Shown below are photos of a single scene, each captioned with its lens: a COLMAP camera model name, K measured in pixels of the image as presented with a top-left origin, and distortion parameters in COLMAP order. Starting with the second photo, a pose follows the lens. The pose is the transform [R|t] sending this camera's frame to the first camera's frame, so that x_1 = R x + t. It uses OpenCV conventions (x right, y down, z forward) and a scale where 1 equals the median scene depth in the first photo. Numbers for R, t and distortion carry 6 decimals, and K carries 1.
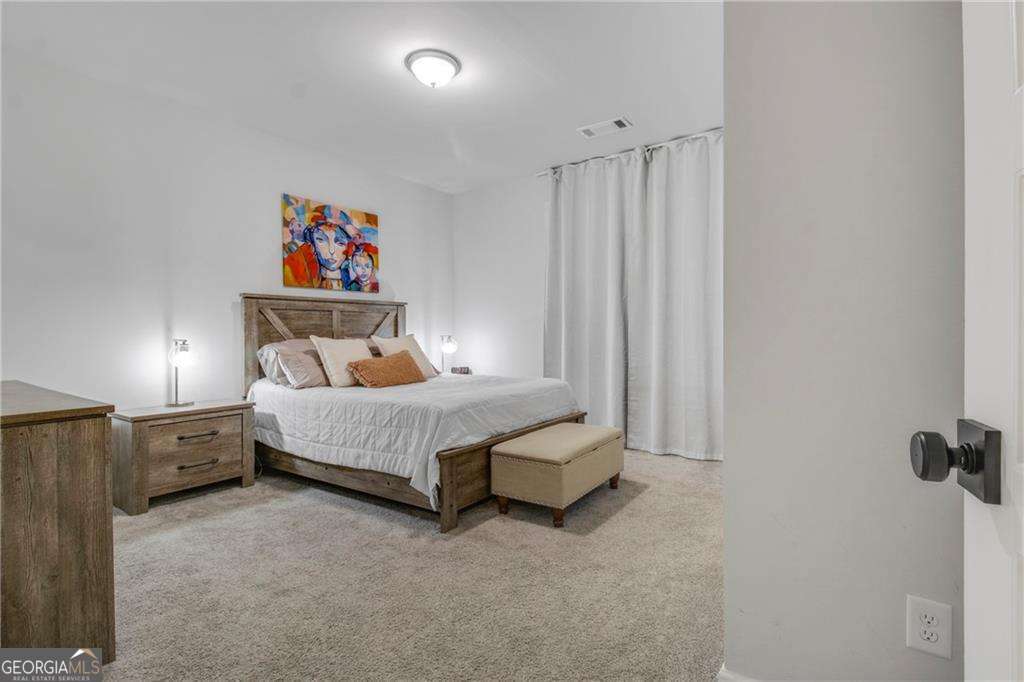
lens RADIAL K [[490.4, 0, 512.0], [0, 490.4, 338.4], [0, 0, 1]] dist [-0.002868, -0.000273]
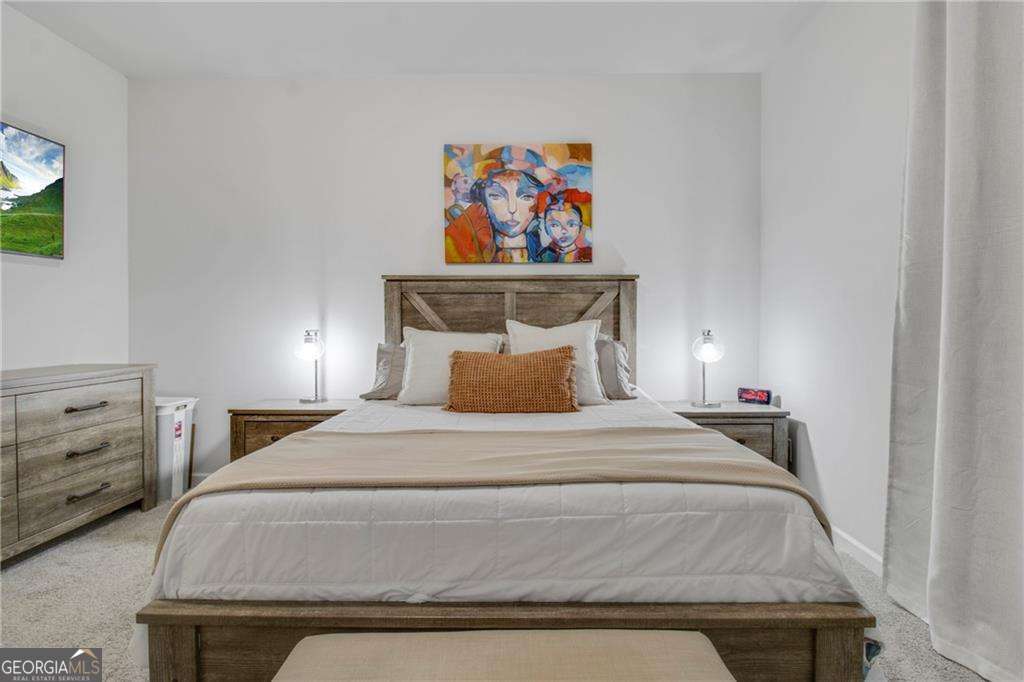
lens RADIAL K [[490.4, 0, 514.1], [0, 490.4, 335.1], [0, 0, 1]] dist [-0.002868, -0.000273]
pose [[0.581206, 0.021665, -0.813468, 0.219213], [-0.014515, 0.999763, 0.016256, -0.006324], [0.813627, 0.002359, 0.581383, 0.586859]]
